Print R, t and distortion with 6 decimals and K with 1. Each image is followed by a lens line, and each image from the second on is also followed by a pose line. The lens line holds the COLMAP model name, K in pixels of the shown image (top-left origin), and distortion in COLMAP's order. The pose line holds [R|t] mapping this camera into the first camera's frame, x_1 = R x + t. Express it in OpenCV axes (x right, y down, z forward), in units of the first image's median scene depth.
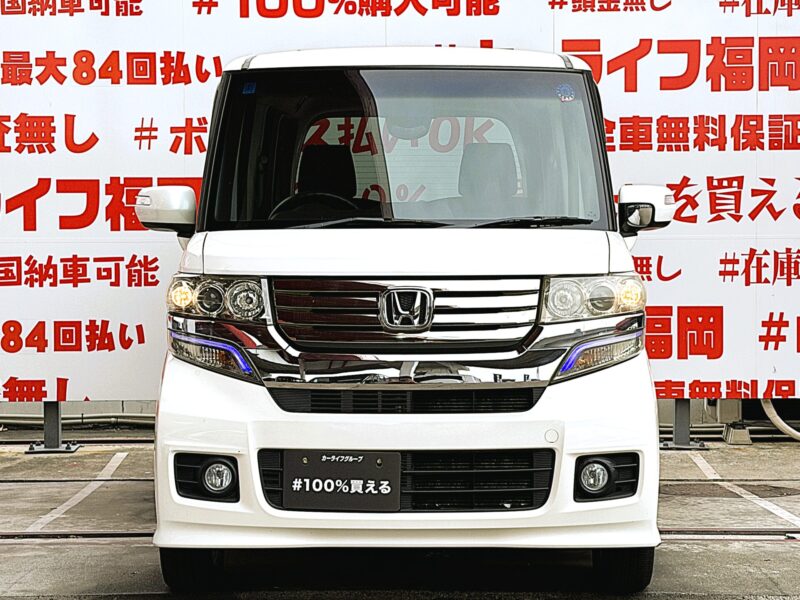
lens RADIAL K [[1932.3, 0, 400.0], [0, 1932.3, 300.0], [0, 0, 1]] dist [0.144531, -0.004318]
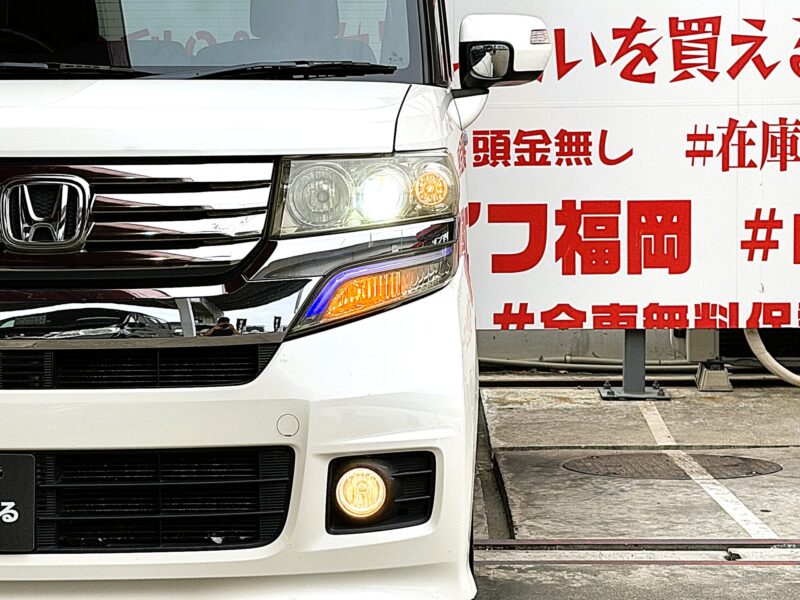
lens RADIAL K [[2171.4, 0, 400.5], [0, 2171.4, 316.0], [0, 0, 1]] dist [0.130148, 0.161155]
pose [[0.999851, -0.003613, -0.016882, 0.105516], [0.004592, 0.998288, 0.058312, -0.002104], [0.016642, -0.058381, 0.998156, 0.280588]]
